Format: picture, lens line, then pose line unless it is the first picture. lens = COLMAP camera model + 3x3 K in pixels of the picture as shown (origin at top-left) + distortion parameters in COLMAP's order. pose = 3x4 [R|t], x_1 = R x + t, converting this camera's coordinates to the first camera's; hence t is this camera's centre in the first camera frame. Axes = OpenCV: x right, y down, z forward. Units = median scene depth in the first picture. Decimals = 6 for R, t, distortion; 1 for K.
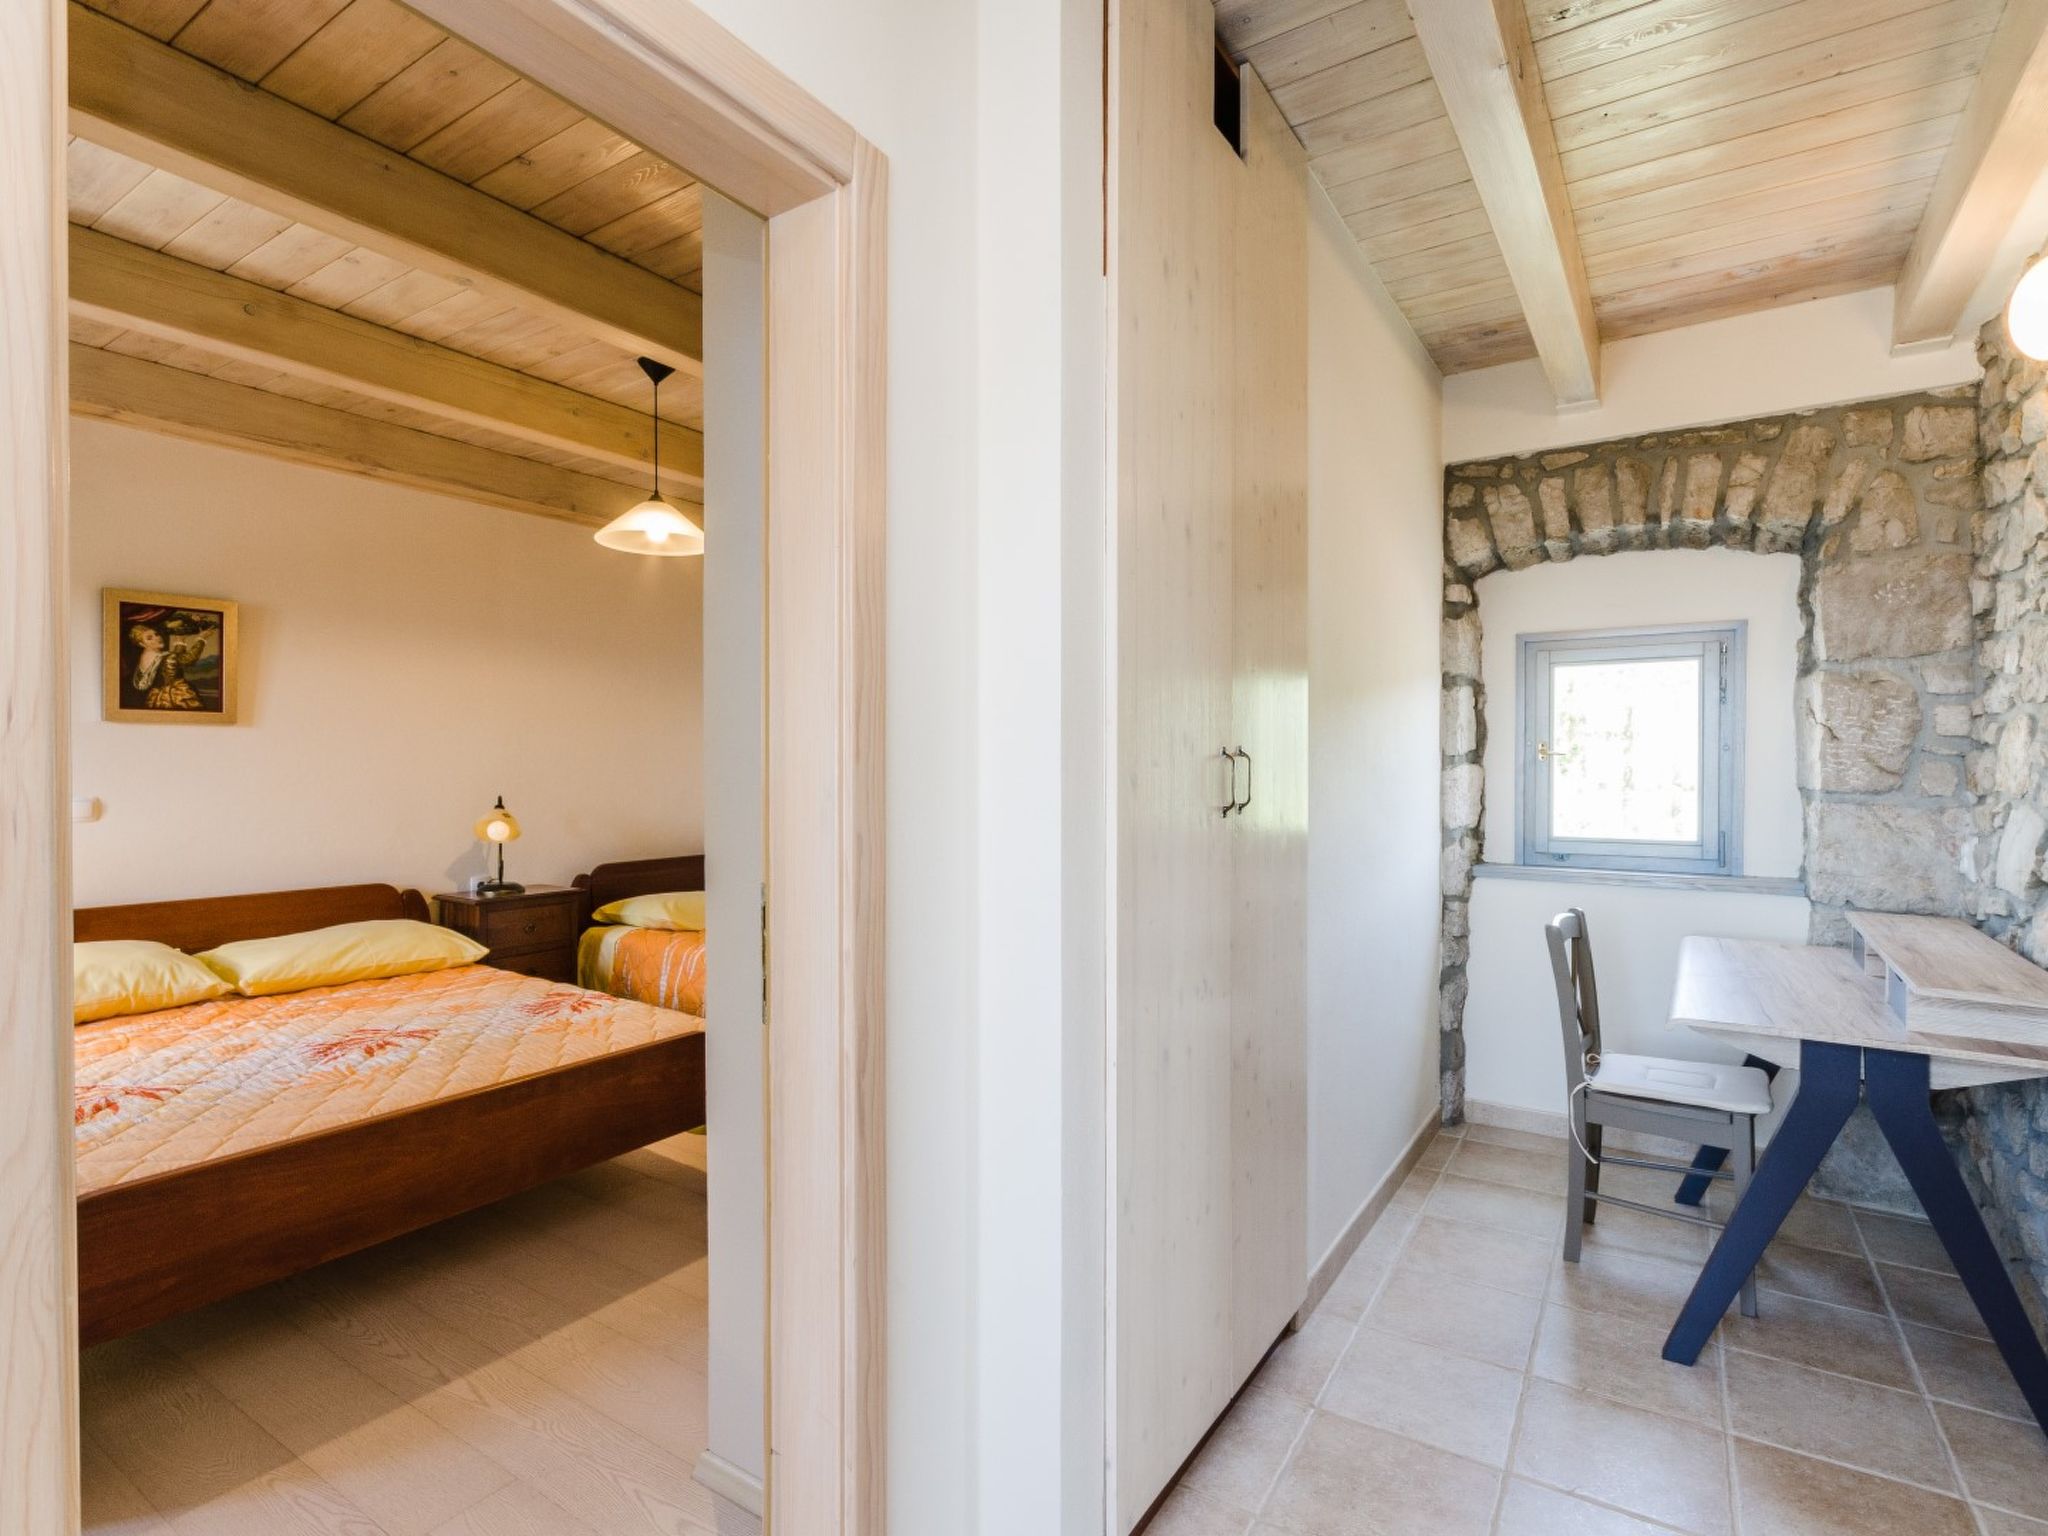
lens RADIAL K [[1006.3, 0, 1054.2], [0, 1006.3, 778.1], [0, 0, 1]] dist [0.002075, -0.002155]
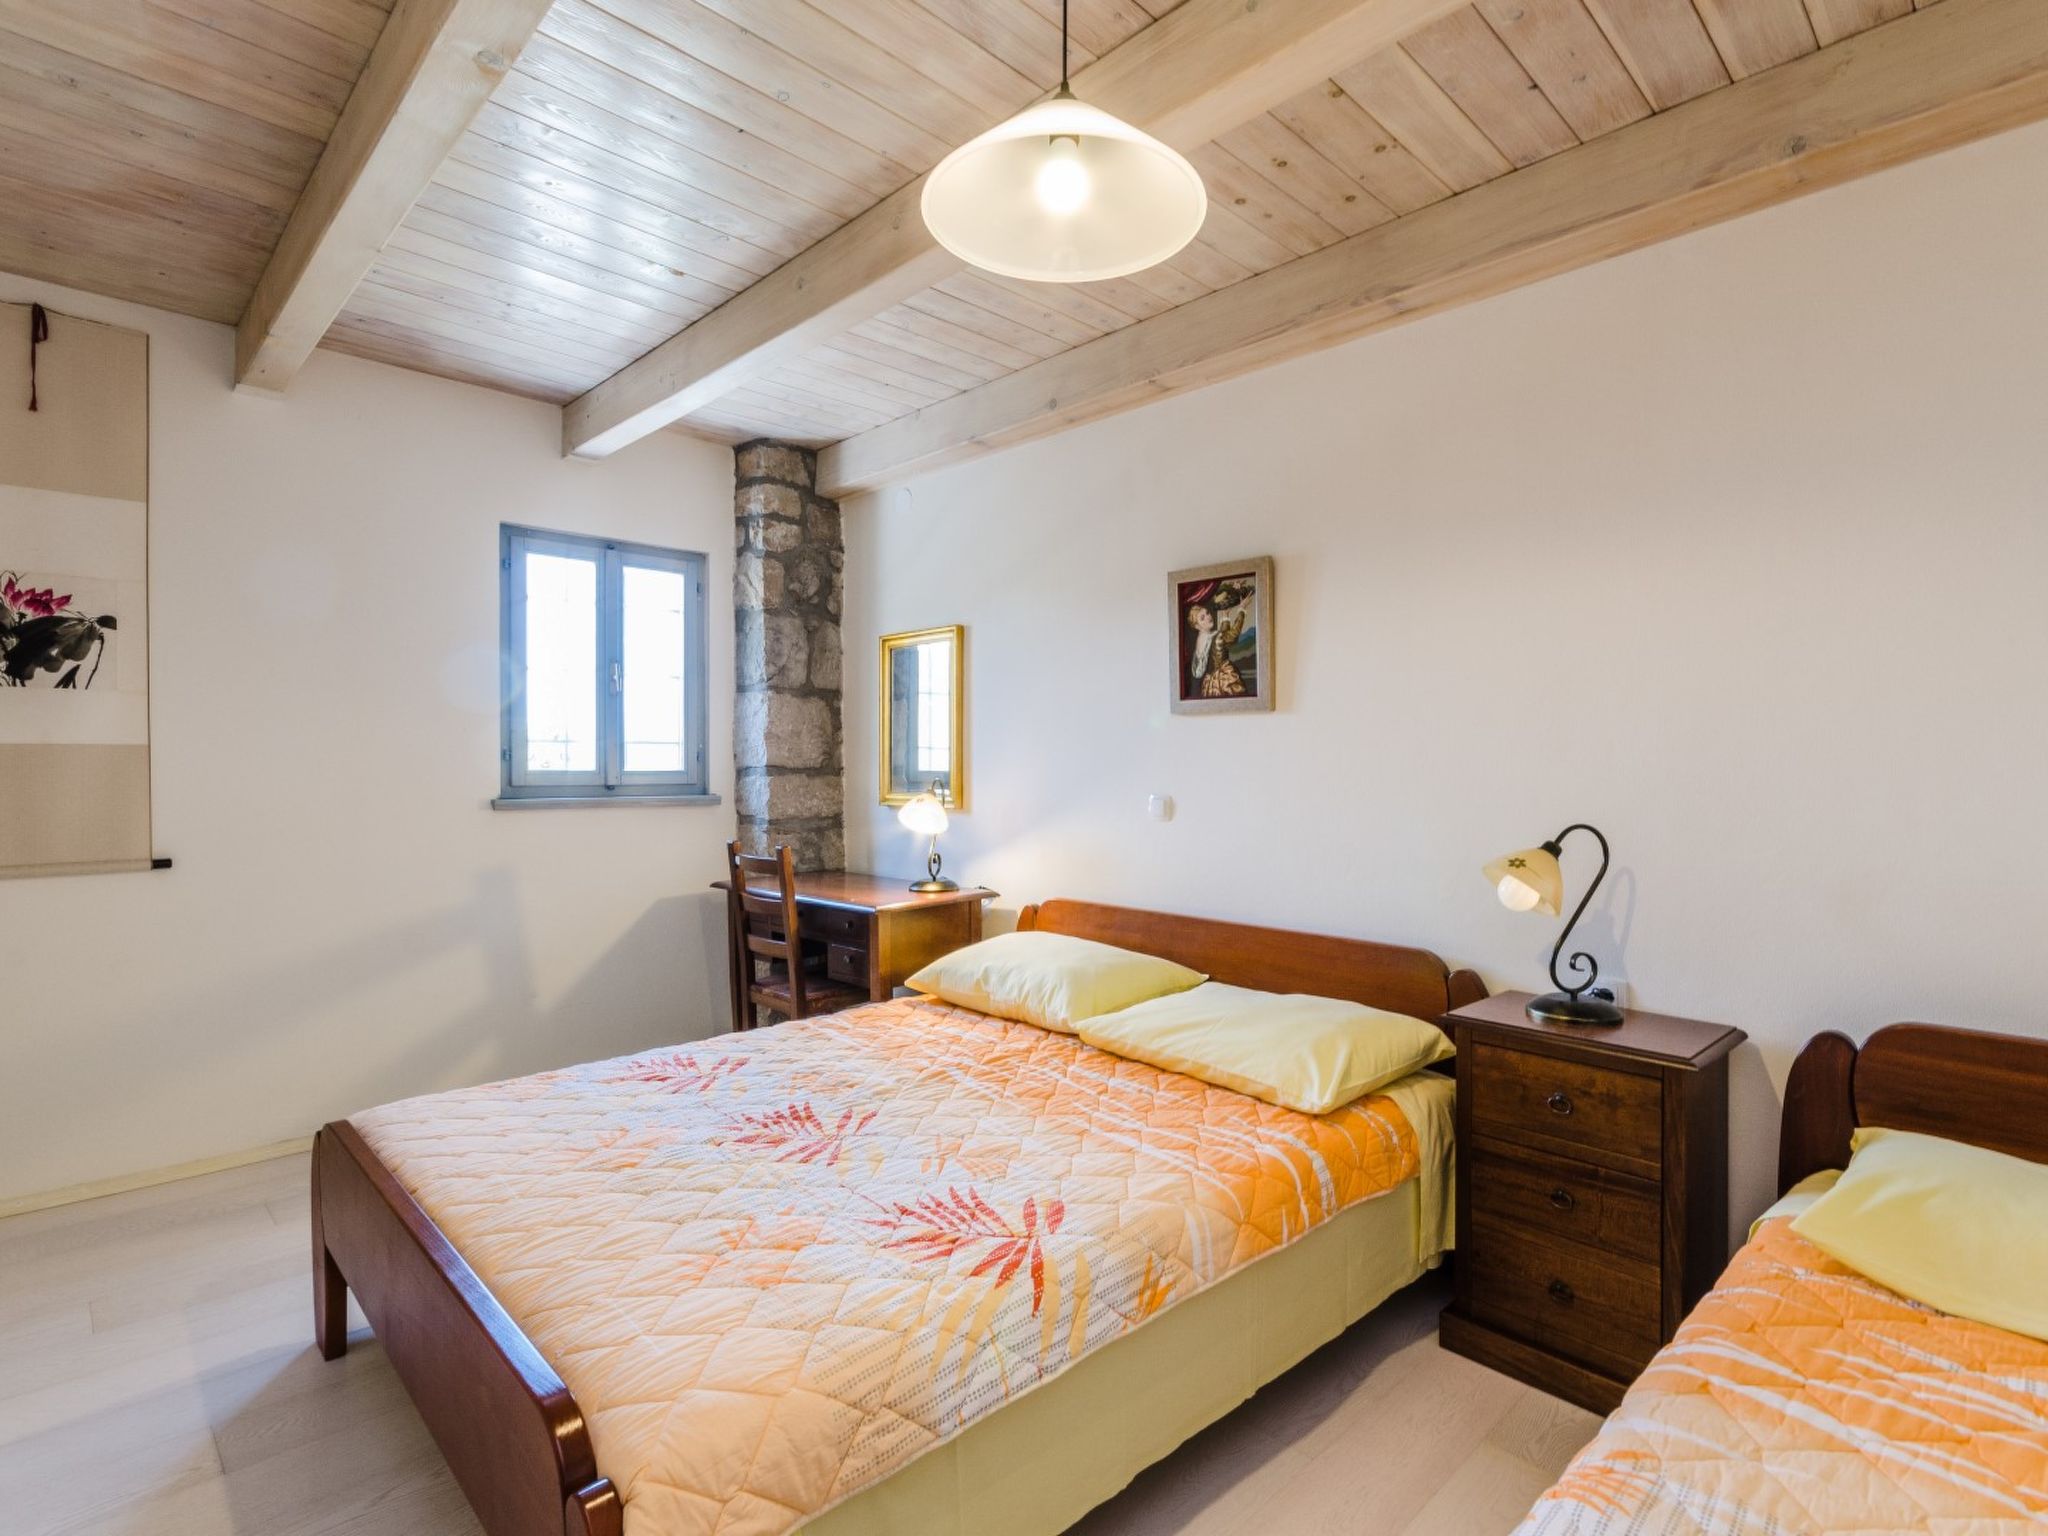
lens RADIAL K [[1006.3, 0, 1027.6], [0, 1006.3, 768.9], [0, 0, 1]] dist [0.002075, -0.002155]
pose [[-0.232534, 0.010728, -0.972529, 0.000858], [-0.017859, 0.999723, 0.015298, -0.005143], [0.972424, 0.020925, -0.232278, 0.317154]]
